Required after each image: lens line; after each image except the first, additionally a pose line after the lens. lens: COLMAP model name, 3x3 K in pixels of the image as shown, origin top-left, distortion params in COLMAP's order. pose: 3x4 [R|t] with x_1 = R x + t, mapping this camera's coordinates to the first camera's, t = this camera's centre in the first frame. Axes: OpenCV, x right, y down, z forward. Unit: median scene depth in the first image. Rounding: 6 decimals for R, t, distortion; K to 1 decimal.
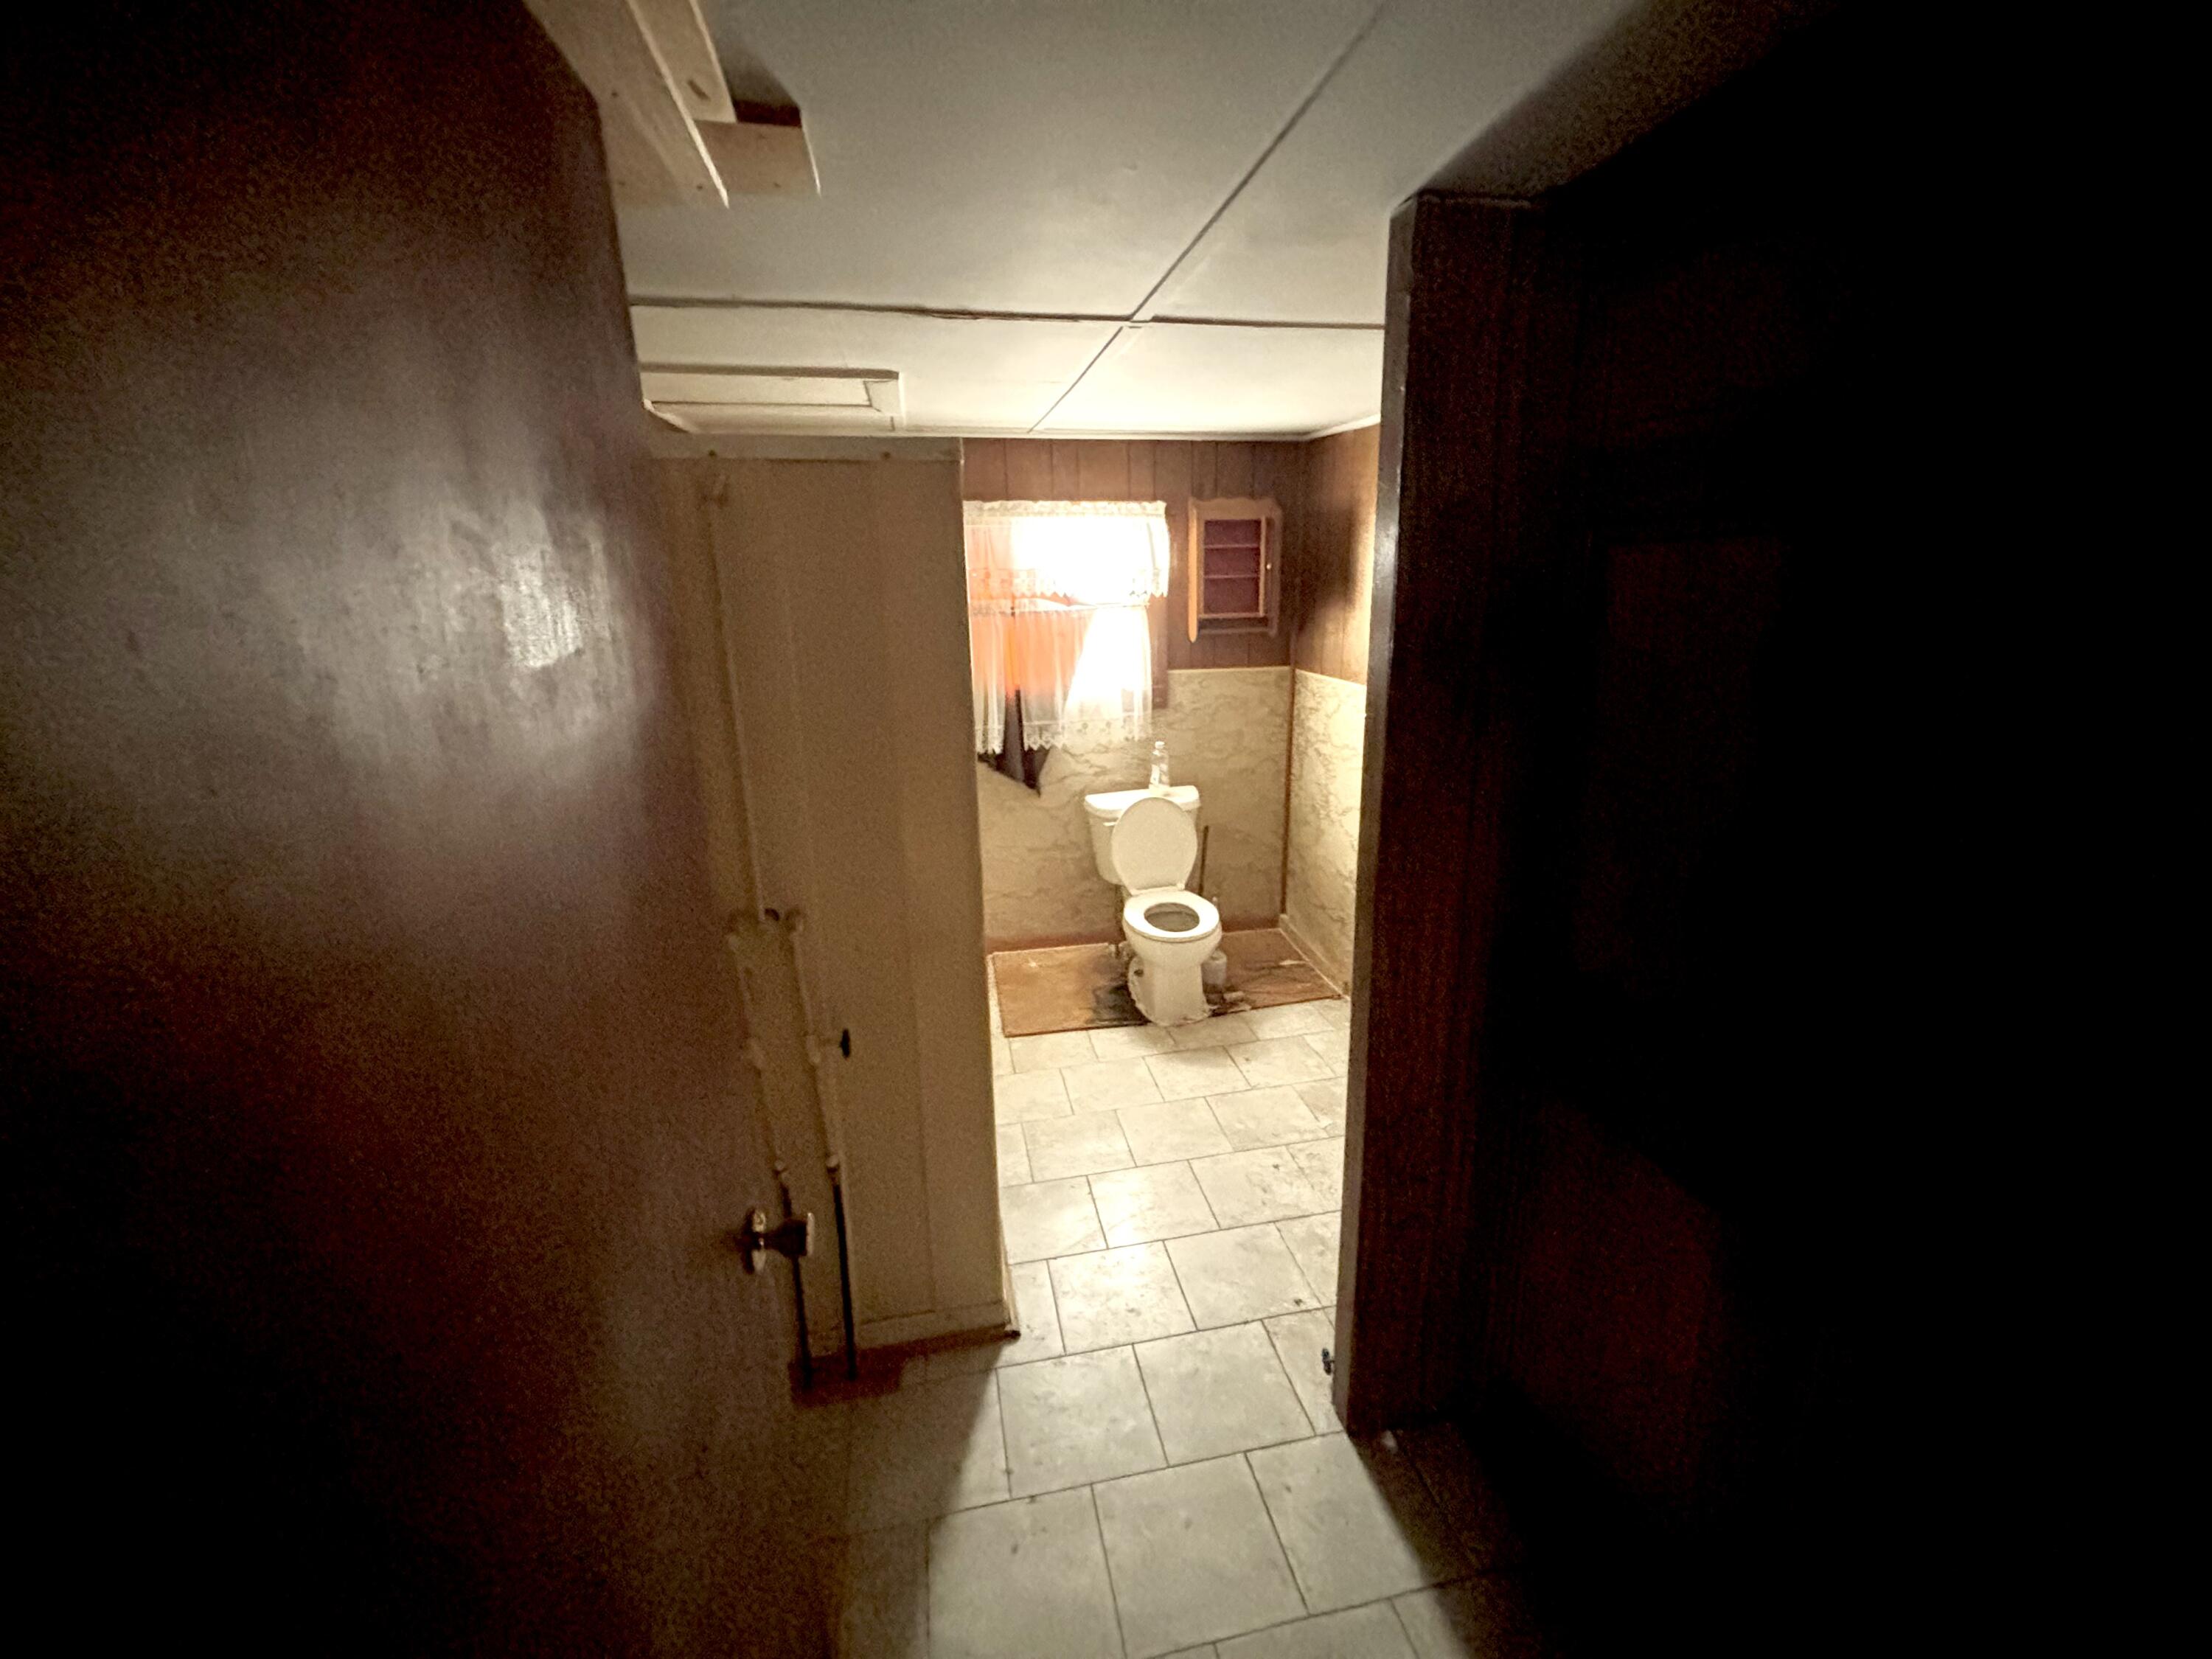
lens RADIAL K [[885.4, 0, 1100.7], [0, 885.4, 828.8], [0, 0, 1]] dist [-0.010209, -0.000585]
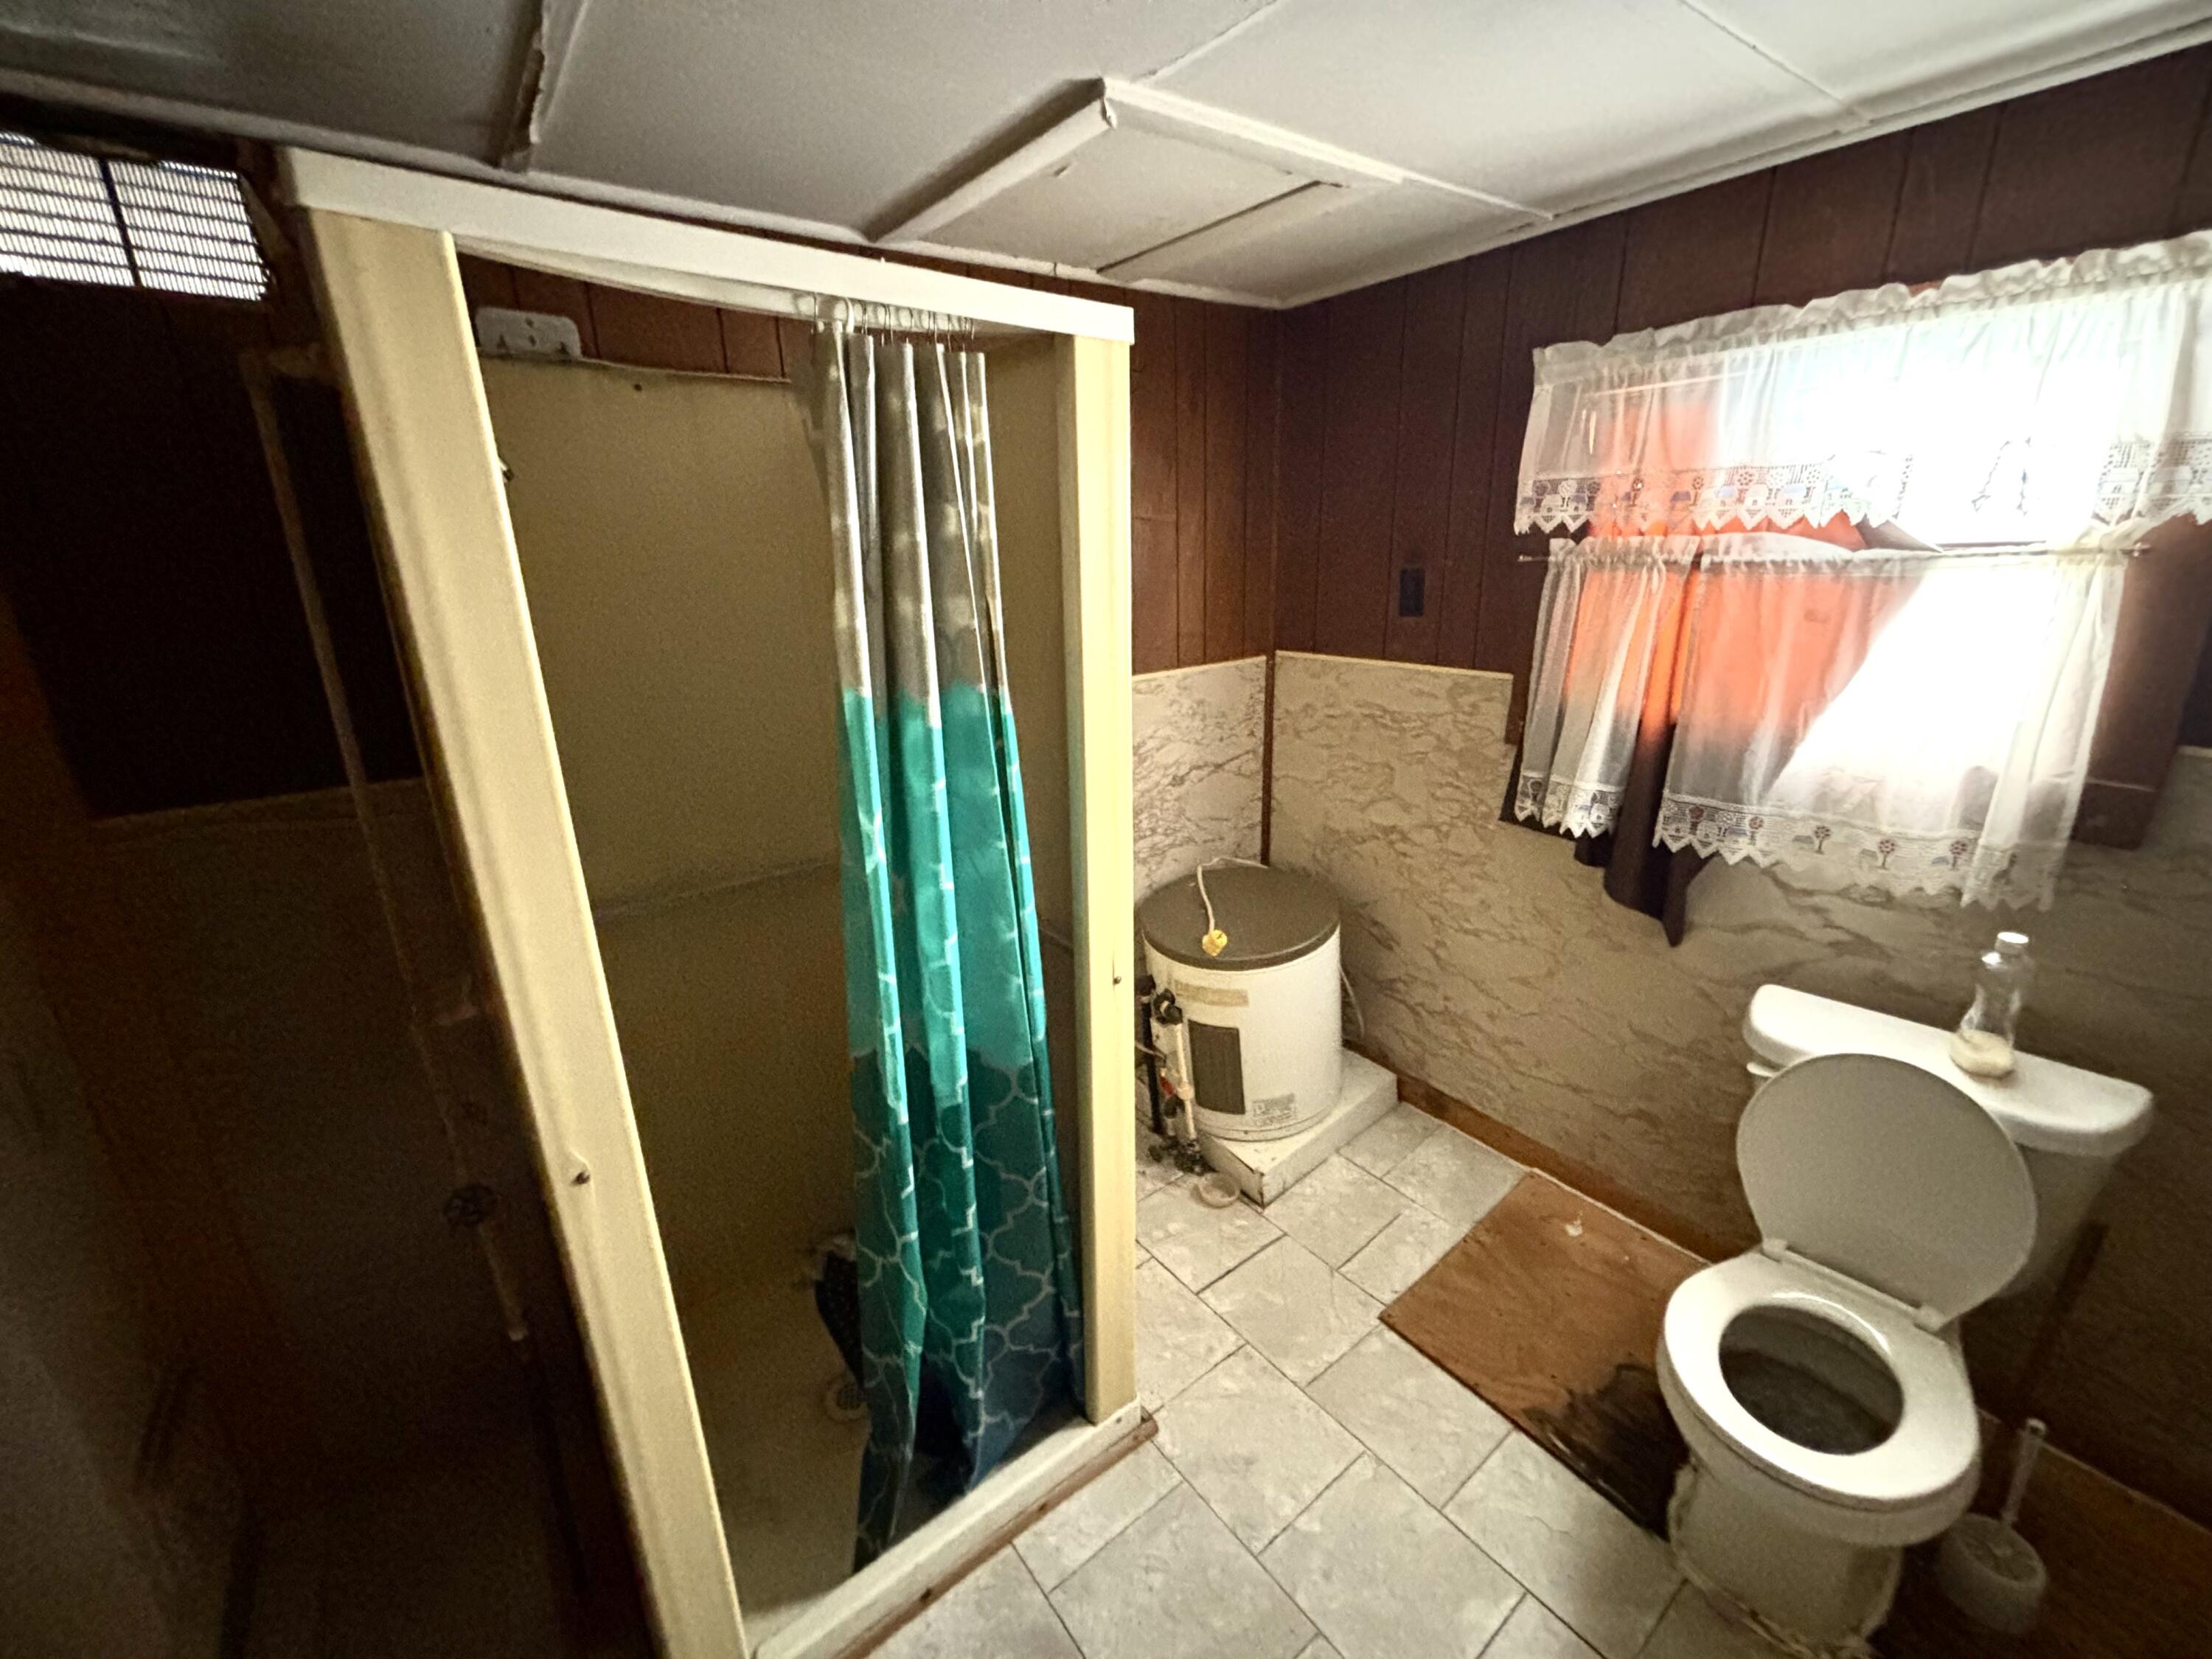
lens RADIAL K [[885.4, 0, 1104.4], [0, 885.4, 821.3], [0, 0, 1]] dist [-0.010209, -0.000585]
pose [[0.429130, 0.268021, -0.862561, 0.203709], [-0.217699, 0.957499, 0.189214, -0.128804], [0.876615, 0.106581, 0.469240, 0.501581]]
